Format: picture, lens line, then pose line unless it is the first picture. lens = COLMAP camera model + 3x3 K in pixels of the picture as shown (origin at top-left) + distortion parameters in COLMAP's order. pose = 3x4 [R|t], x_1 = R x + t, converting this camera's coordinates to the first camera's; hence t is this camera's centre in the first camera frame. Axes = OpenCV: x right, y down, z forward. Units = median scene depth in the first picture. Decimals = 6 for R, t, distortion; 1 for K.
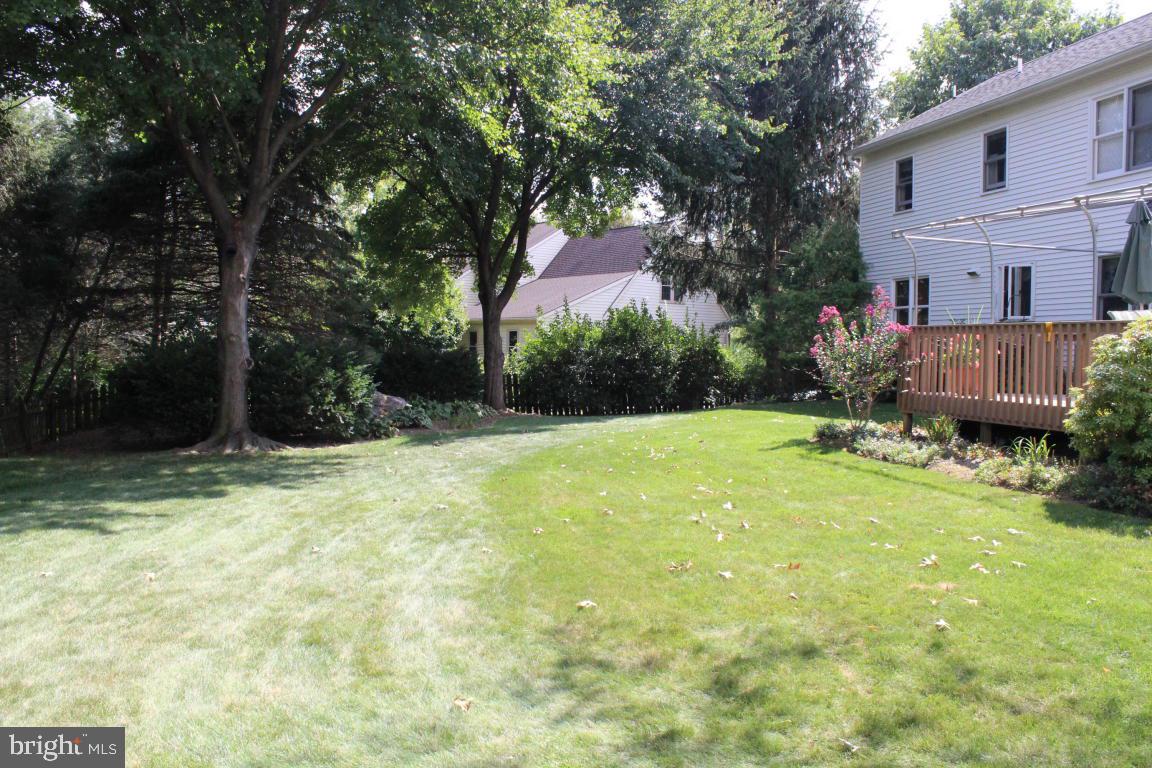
lens RADIAL K [[959.3, 0, 576.0], [0, 959.3, 384.0], [0, 0, 1]] dist [-0.082305, 0.008956]
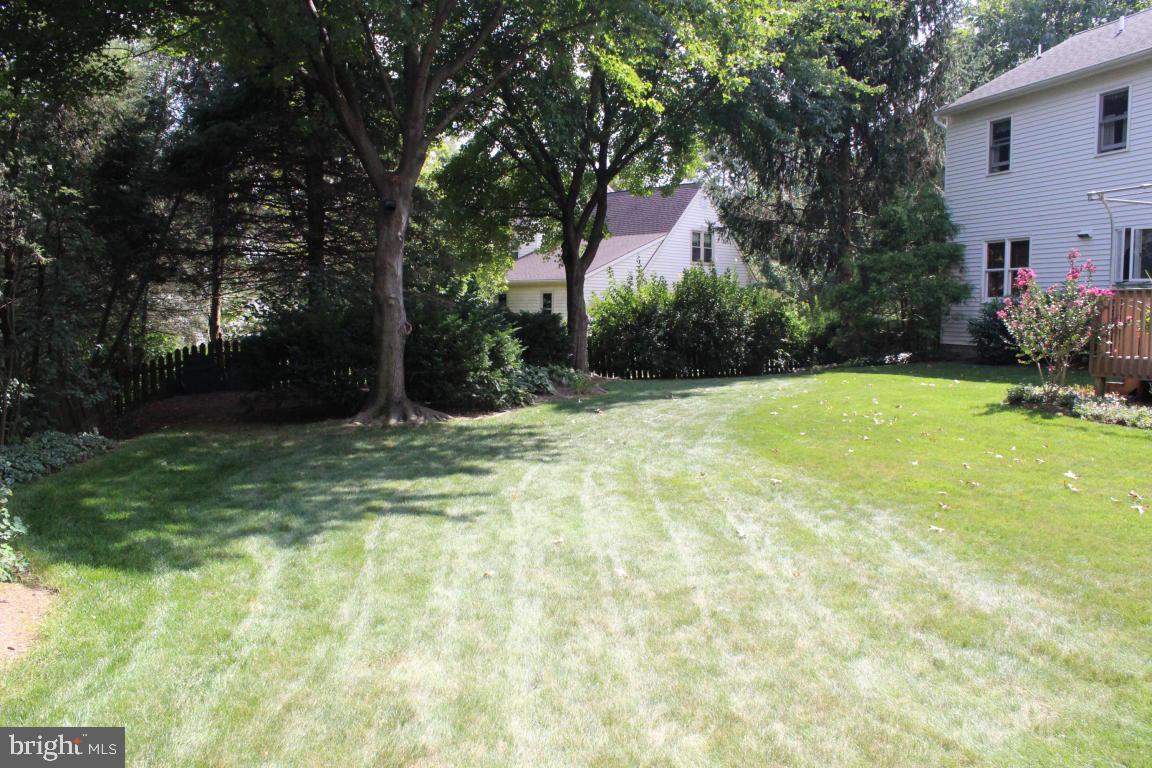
lens RADIAL K [[960.1, 0, 576.0], [0, 960.1, 384.0], [0, 0, 1]] dist [-0.129789, 0.122362]
pose [[0.998710, -0.006967, 0.050296, -0.154932], [0.004990, 0.999214, 0.039316, -0.001743], [-0.050530, -0.039014, 0.997960, 0.035449]]
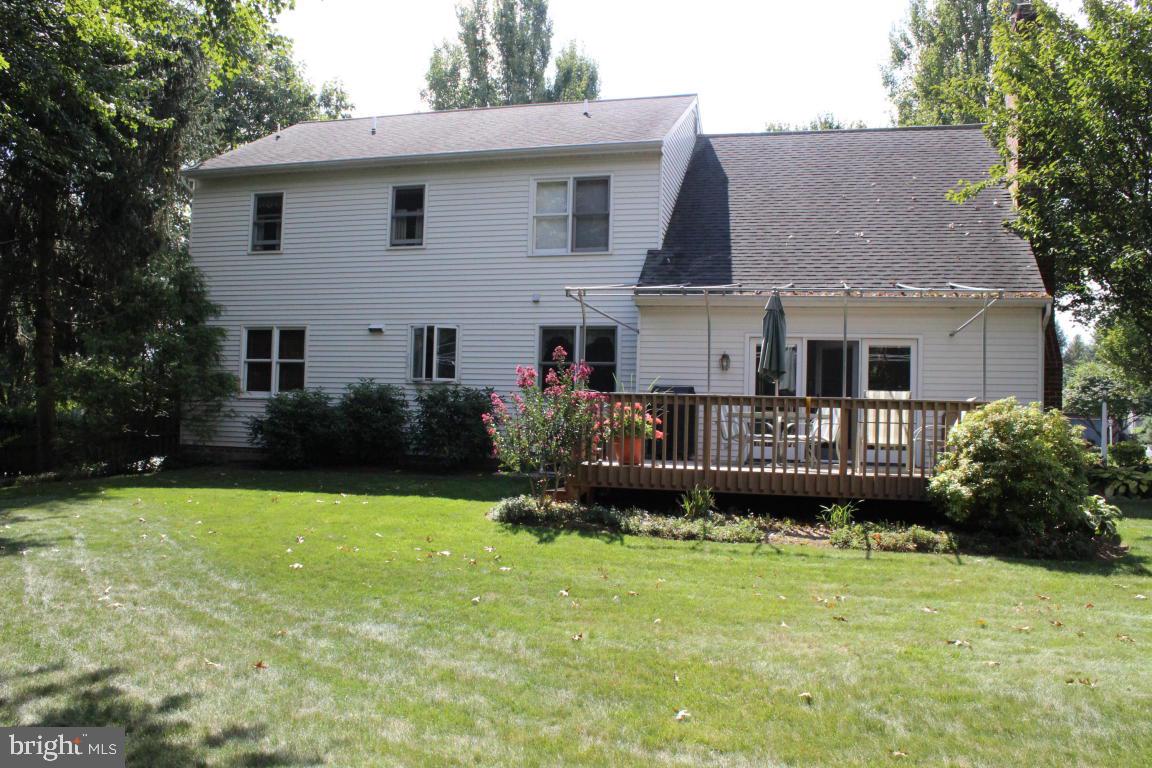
lens RADIAL K [[906.0, 0, 576.0], [0, 906.0, 384.0], [0, 0, 1]] dist [-0.129099, -0.003840]
pose [[0.473076, 0.044160, 0.879914, -0.251814], [0.010682, 0.998382, -0.055848, -0.010460], [-0.880957, 0.035820, 0.471839, 0.375399]]
